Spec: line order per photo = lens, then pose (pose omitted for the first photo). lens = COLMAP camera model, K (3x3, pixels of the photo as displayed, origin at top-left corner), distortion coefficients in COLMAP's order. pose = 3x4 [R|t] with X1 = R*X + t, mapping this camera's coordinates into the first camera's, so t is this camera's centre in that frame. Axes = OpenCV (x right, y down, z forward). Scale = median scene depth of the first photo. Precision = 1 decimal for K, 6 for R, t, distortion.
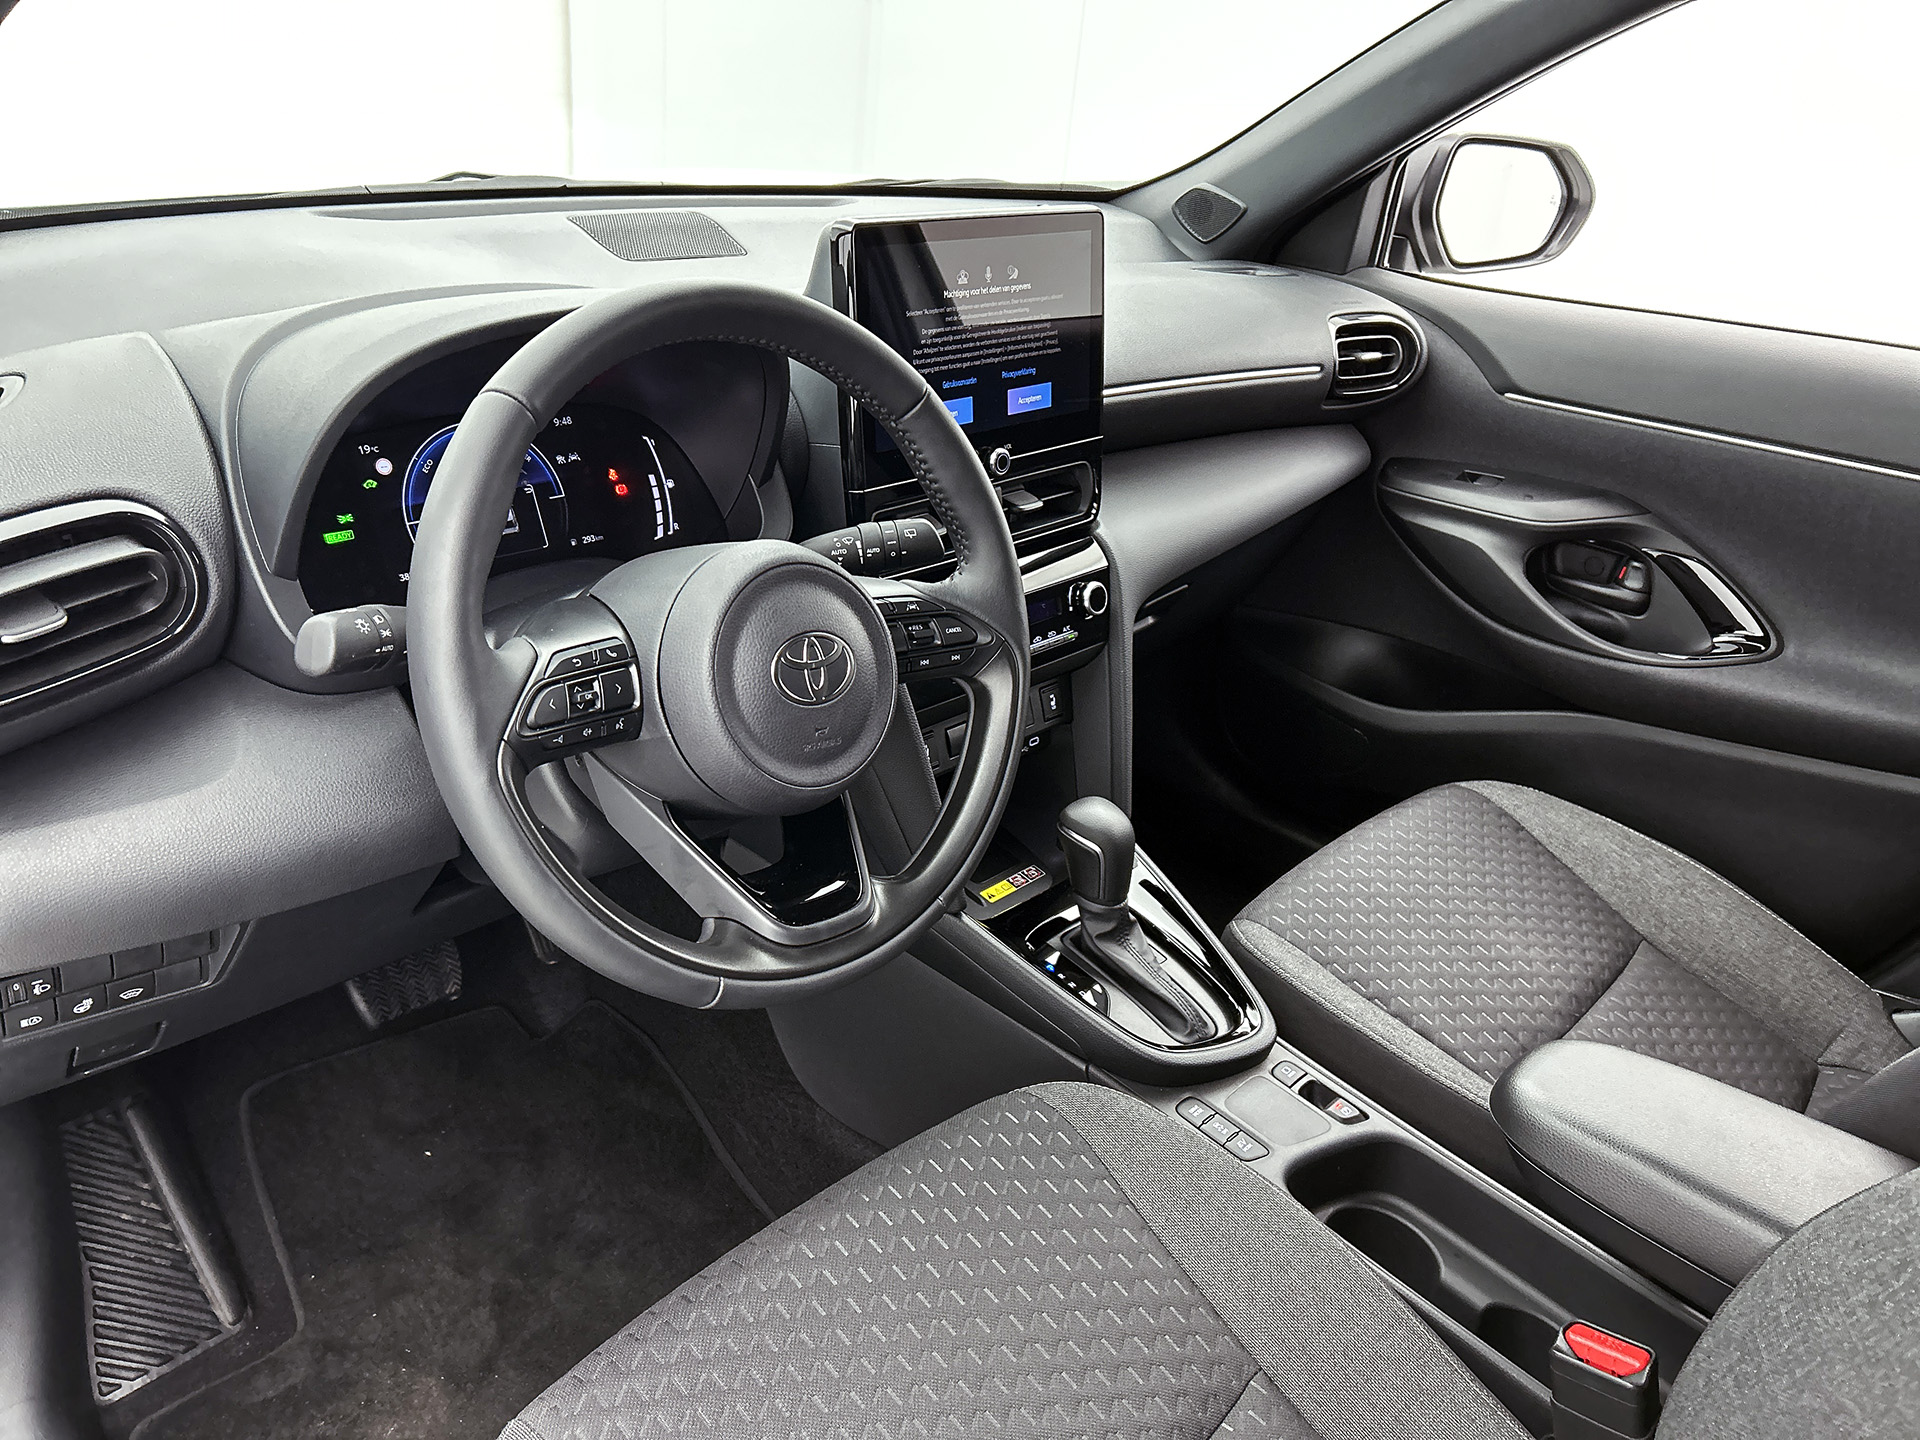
lens RADIAL K [[1453.3, 0, 941.8], [0, 1453.3, 722.7], [0, 0, 1]] dist [0.048780, -0.063148]
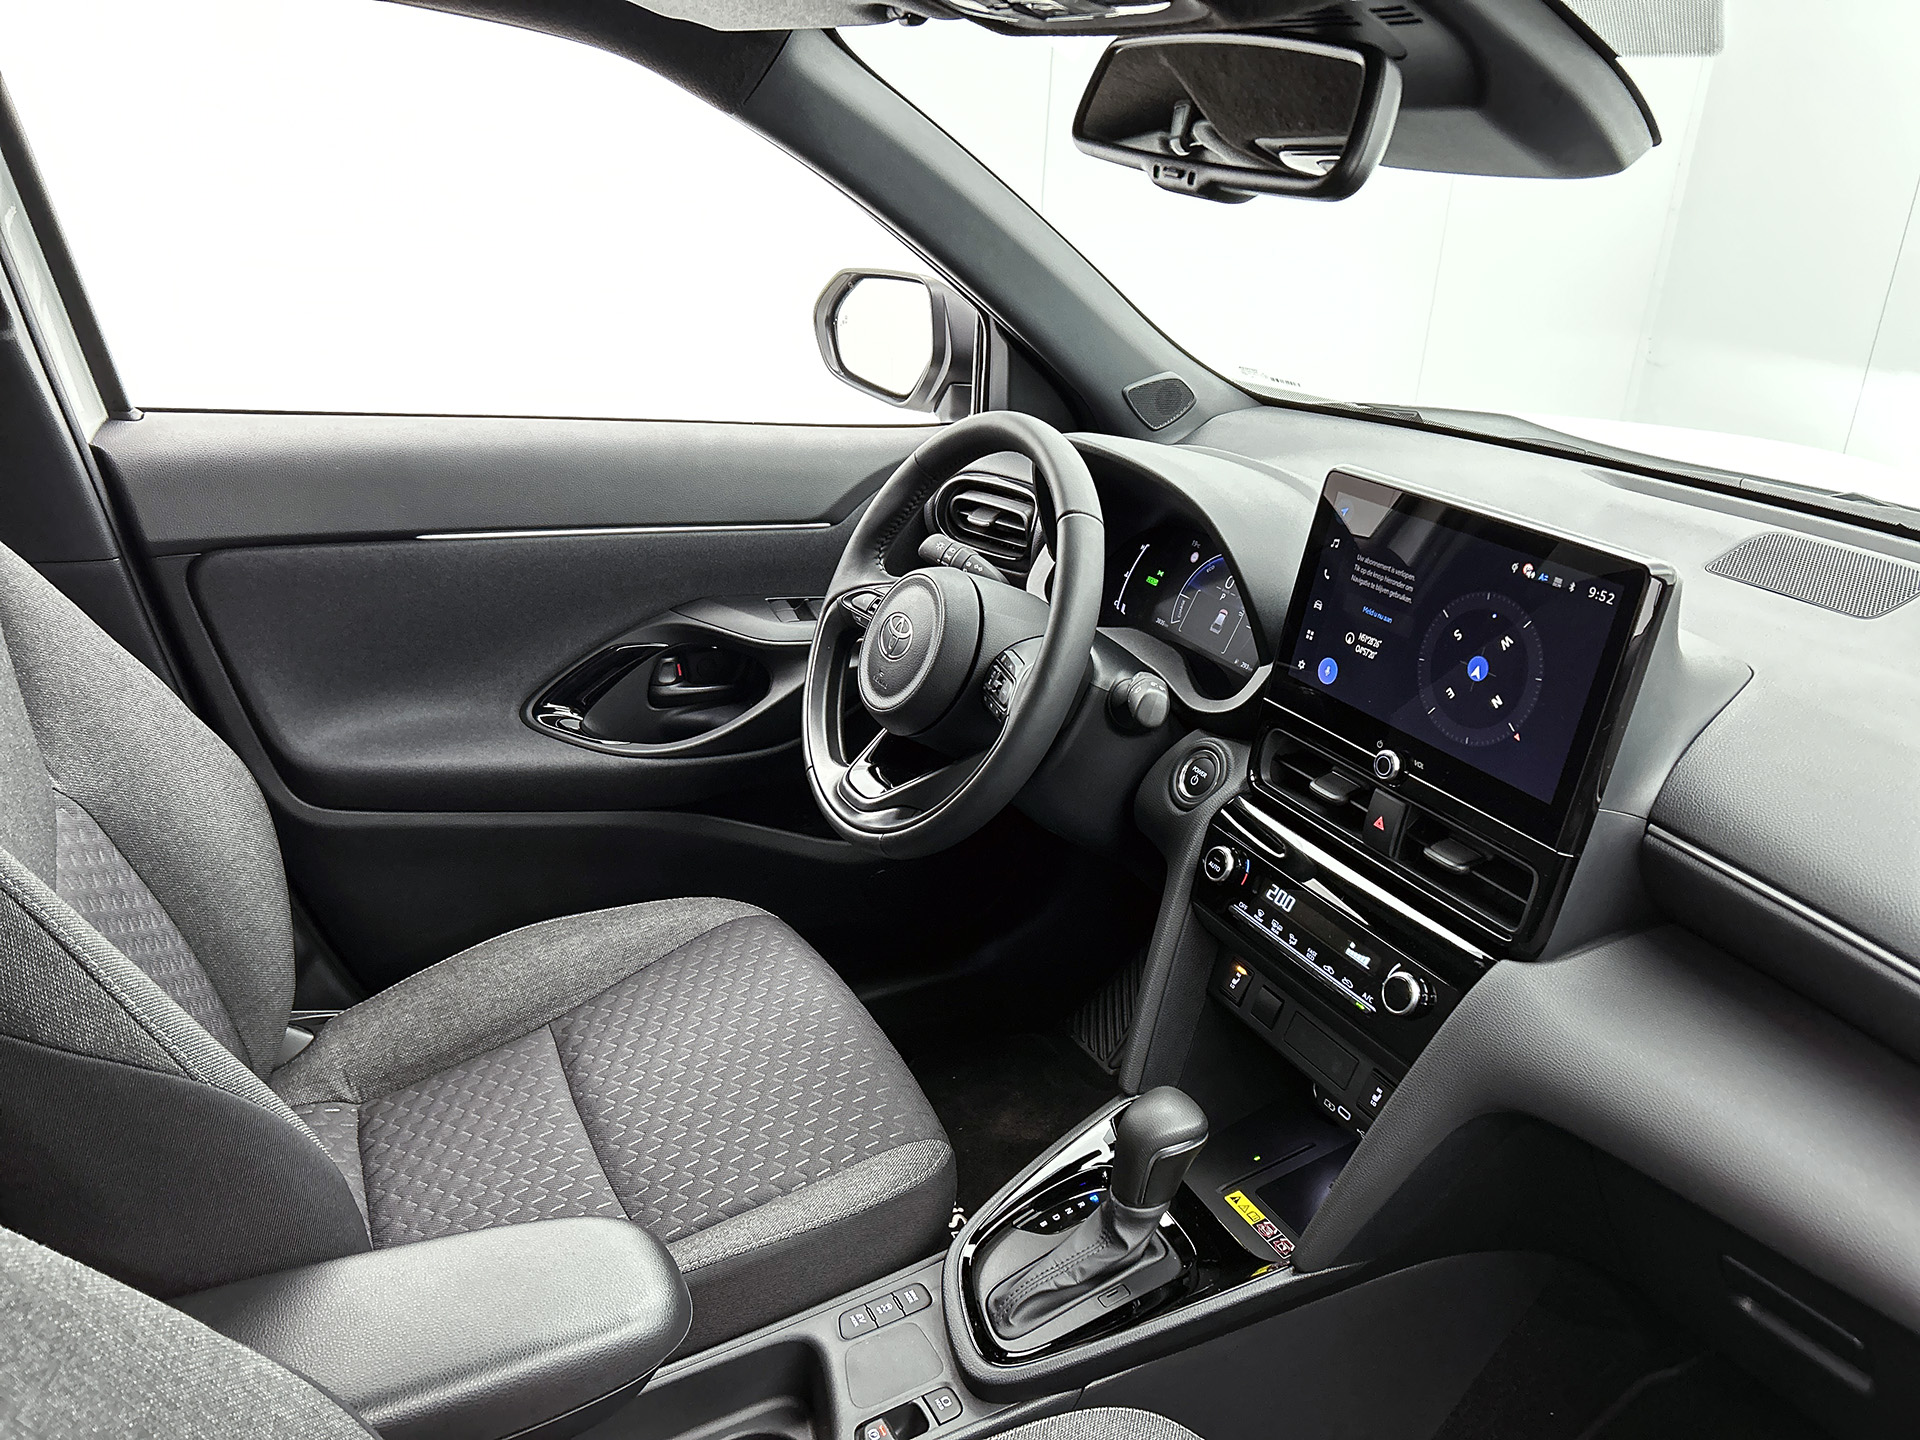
lens RADIAL K [[1453.3, 0, 975.4], [0, 1453.3, 720.7], [0, 0, 1]] dist [0.048780, -0.063148]
pose [[-0.305046, 0.256232, -0.917220, 0.804753], [-0.494658, 0.780380, 0.382517, -0.363666], [0.813794, 0.570396, -0.111305, 0.770864]]
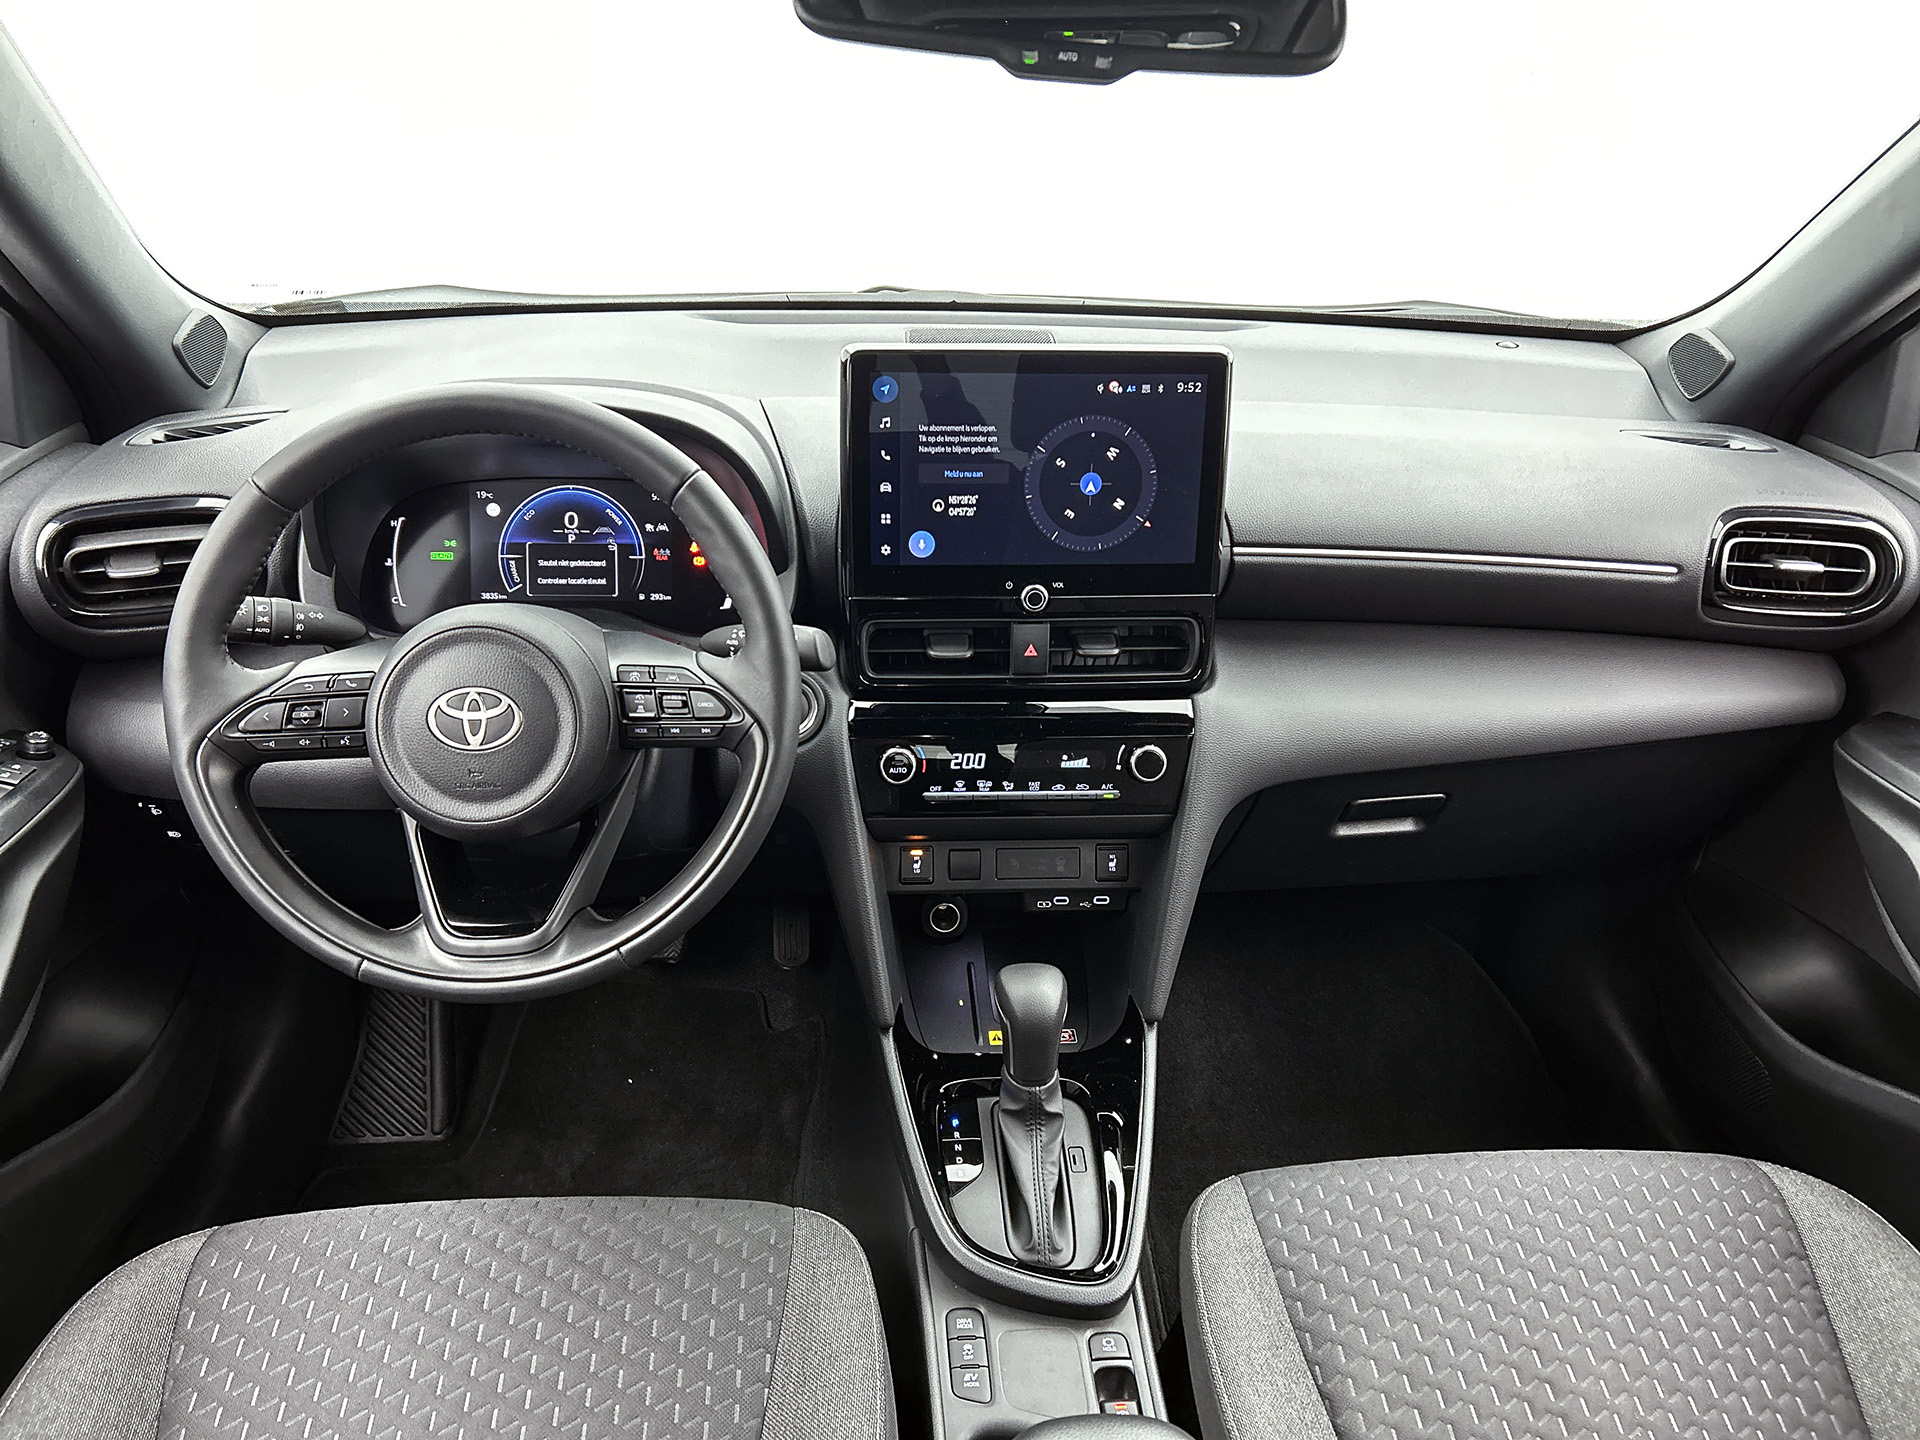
lens RADIAL K [[1453.3, 0, 946.9], [0, 1453.3, 715.6], [0, 0, 1]] dist [0.048780, -0.063148]
pose [[0.744123, 0.222893, -0.629762, 0.546520], [-0.262807, 0.964357, 0.030787, -0.103355], [0.614178, 0.142596, 0.776178, 0.194955]]
